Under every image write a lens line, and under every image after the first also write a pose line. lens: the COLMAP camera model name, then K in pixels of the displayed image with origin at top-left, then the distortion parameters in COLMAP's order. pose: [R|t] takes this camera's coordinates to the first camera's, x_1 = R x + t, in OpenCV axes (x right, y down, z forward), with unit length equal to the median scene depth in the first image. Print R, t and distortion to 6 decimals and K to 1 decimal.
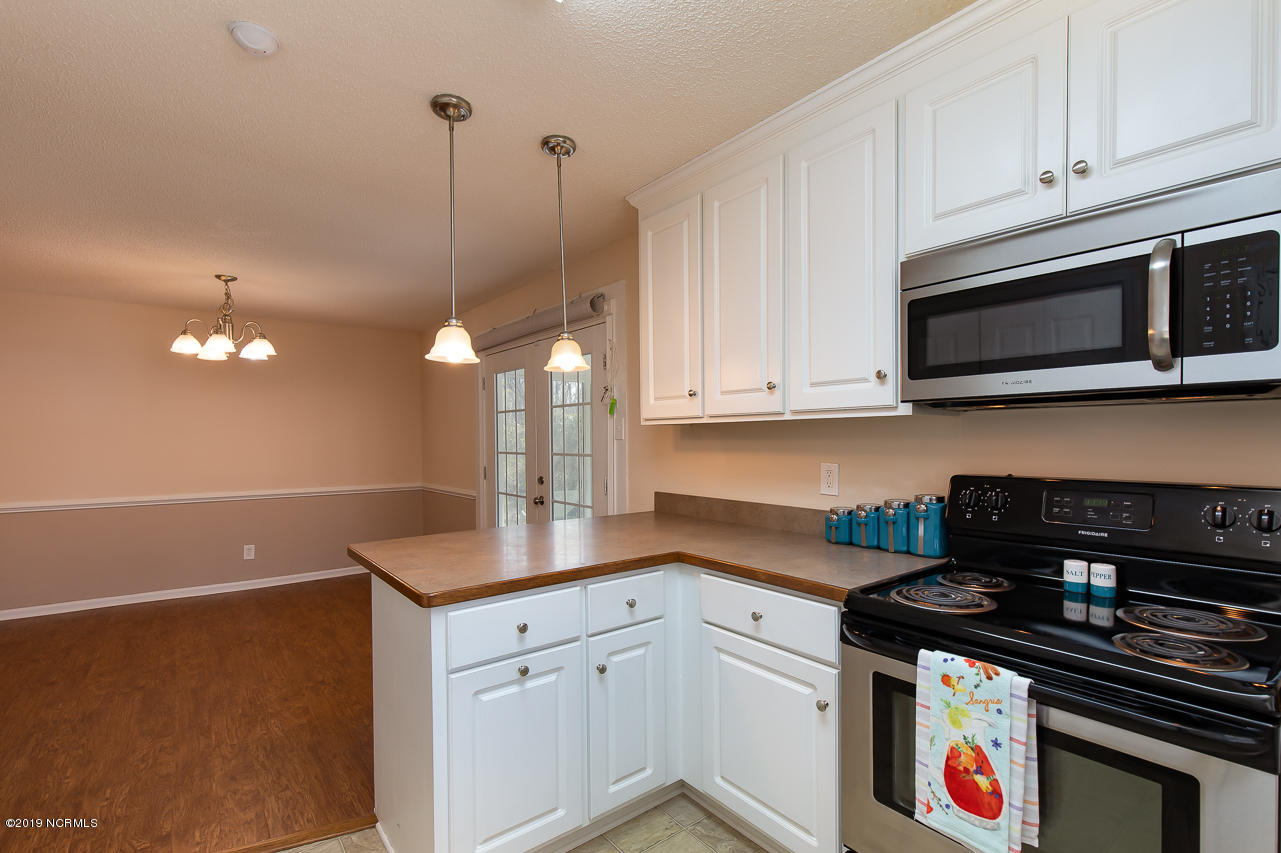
lens RADIAL K [[580.1, 0, 643.9], [0, 580.1, 445.6], [0, 0, 1]] dist [0.013667, -0.000714]
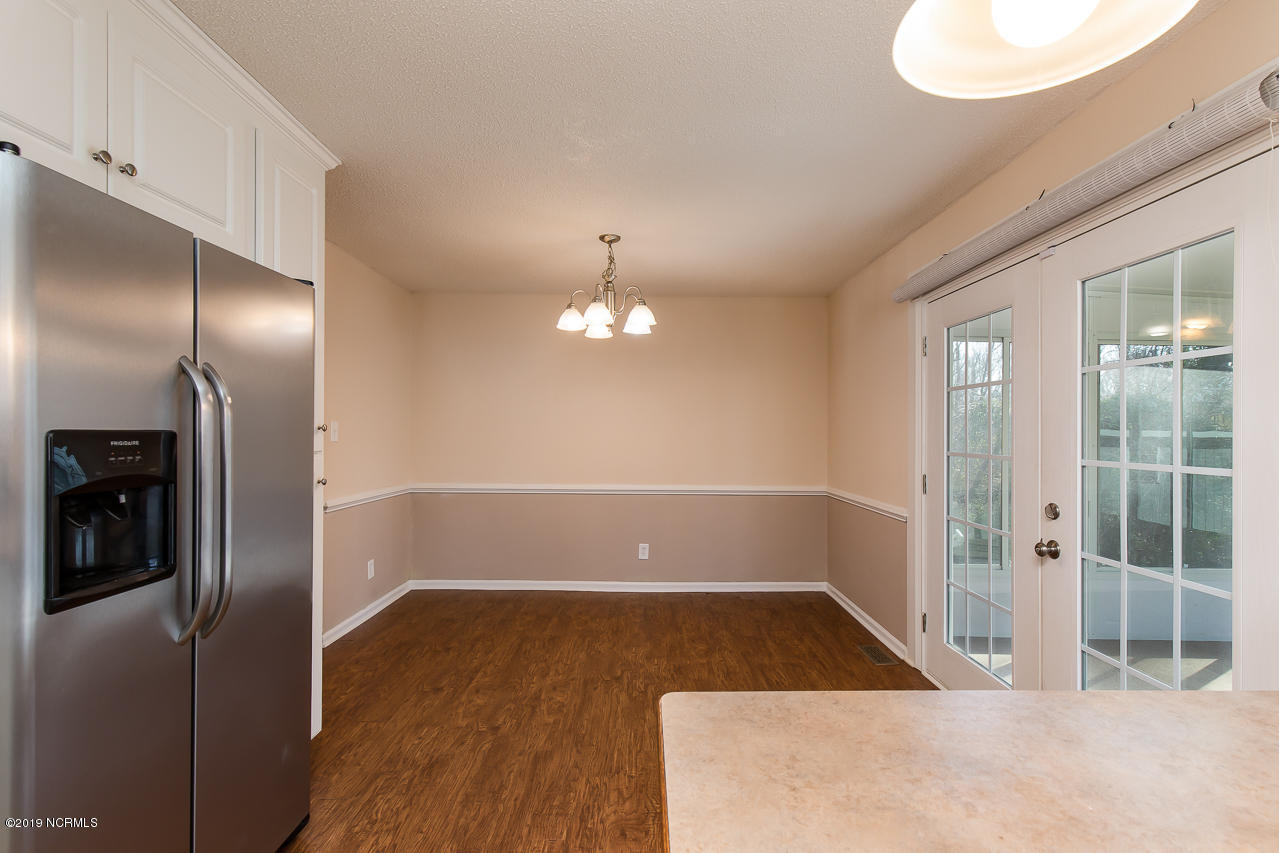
lens RADIAL K [[582.1, 0, 646.2], [0, 582.1, 426.5], [0, 0, 1]] dist [0.009409, -0.001103]
pose [[0.789169, 0.007693, -0.614127, -0.205158], [-0.019598, 0.999728, -0.012660, -0.004584], [0.613863, 0.022026, 0.789105, 0.507468]]
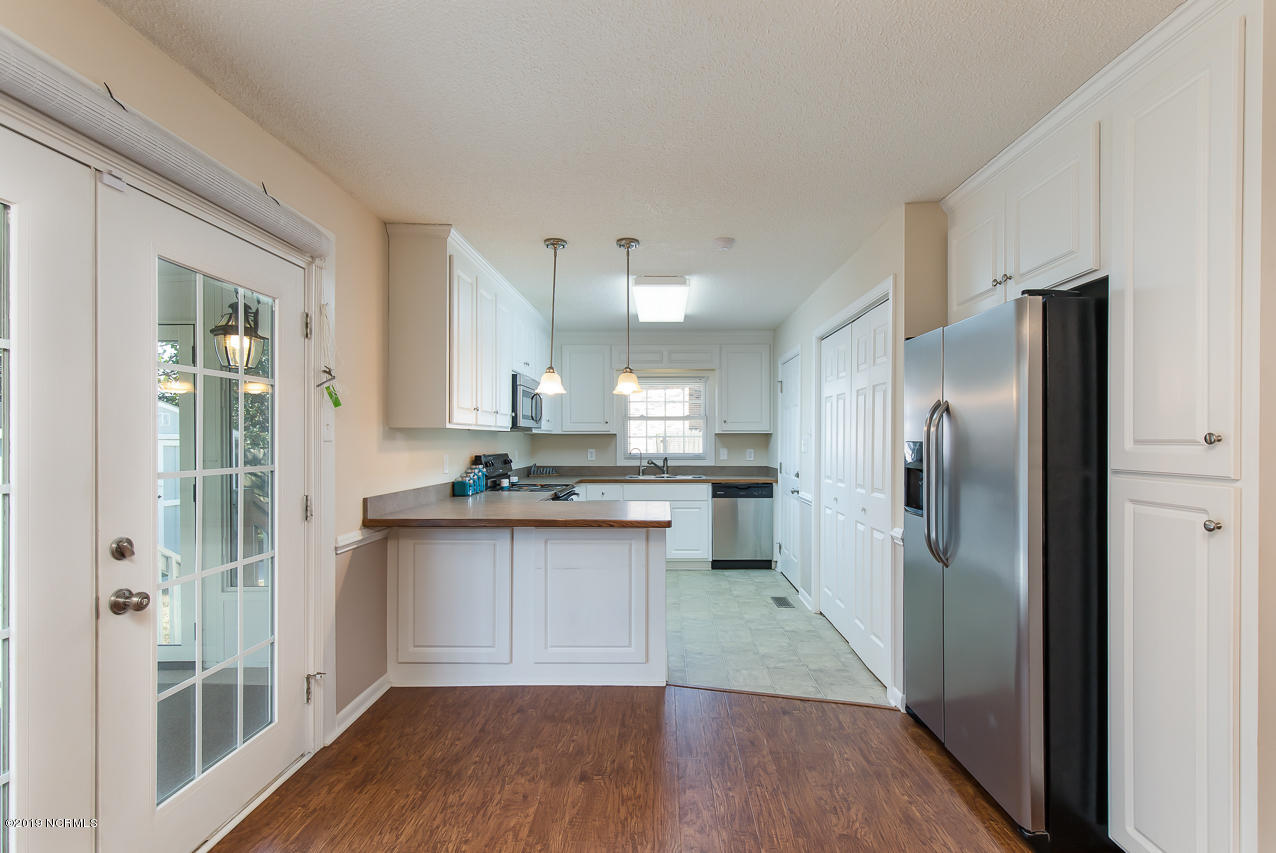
lens RADIAL K [[590.5, 0, 638.3], [0, 590.5, 443.5], [0, 0, 1]] dist [0.011174, -0.000656]
pose [[-0.757190, 0.005454, 0.653172, -0.994744], [0.015892, 0.999823, 0.010074, -0.009875], [-0.653002, 0.018008, -0.757142, 1.547666]]
